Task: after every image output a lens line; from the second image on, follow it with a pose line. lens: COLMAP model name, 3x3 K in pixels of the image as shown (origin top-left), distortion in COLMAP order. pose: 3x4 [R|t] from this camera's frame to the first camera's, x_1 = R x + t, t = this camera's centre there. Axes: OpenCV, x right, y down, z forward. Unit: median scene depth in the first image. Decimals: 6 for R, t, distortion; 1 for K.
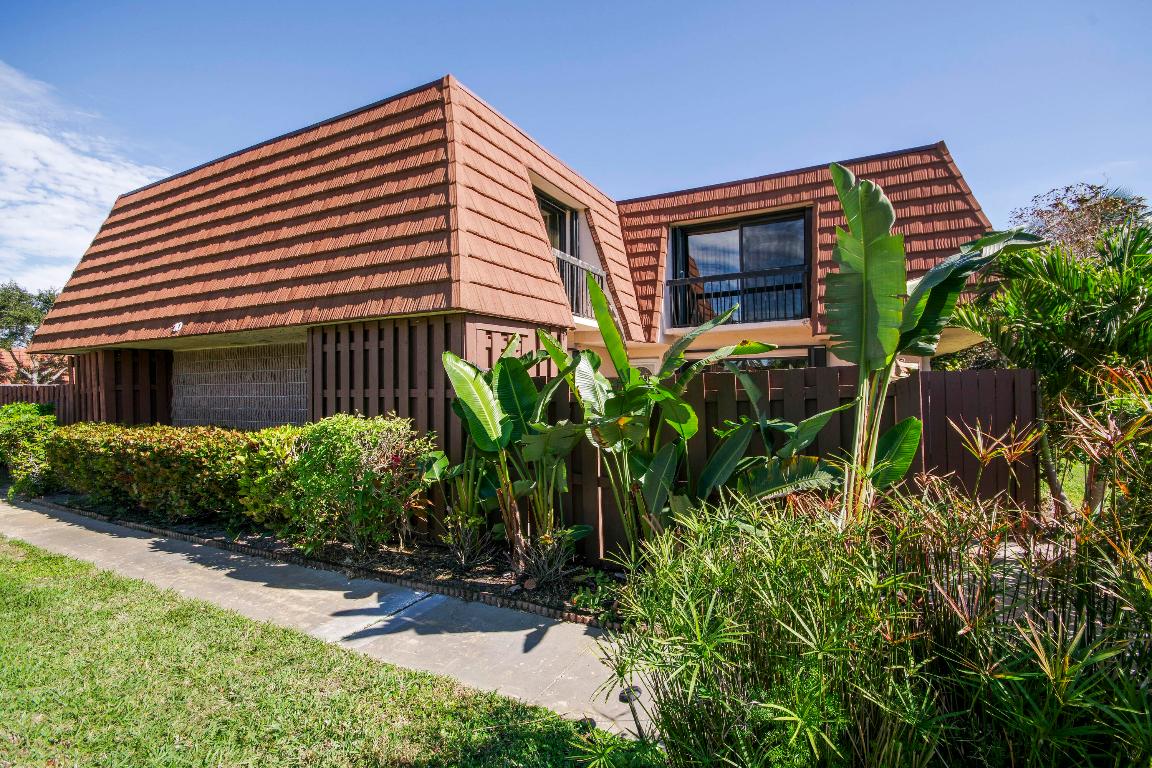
lens RADIAL K [[513.5, 0, 603.5], [0, 513.5, 380.2], [0, 0, 1]] dist [-0.001508, -0.000323]
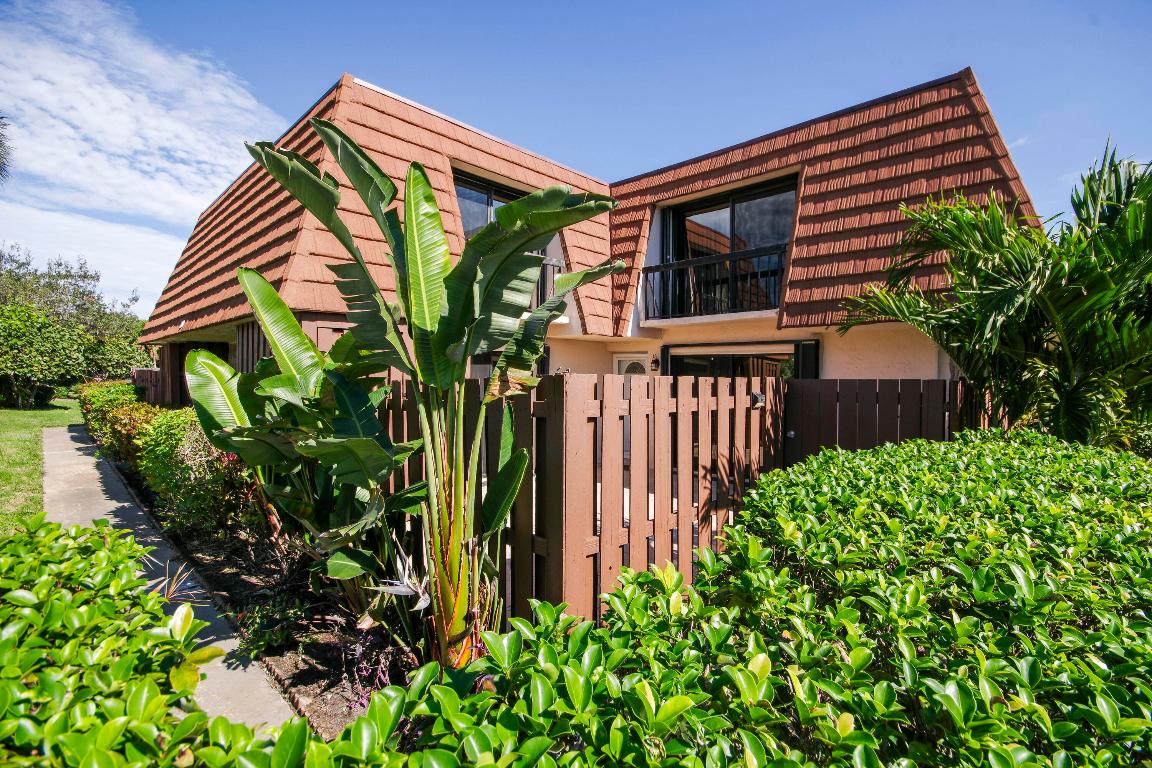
lens RADIAL K [[513.5, 0, 603.5], [0, 513.5, 380.2], [0, 0, 1]] dist [-0.001508, -0.000323]
pose [[0.959269, 0.024272, -0.281449, 0.326938], [-0.017832, 0.999518, 0.025421, -0.017835], [0.281930, -0.019367, 0.959239, 0.110157]]
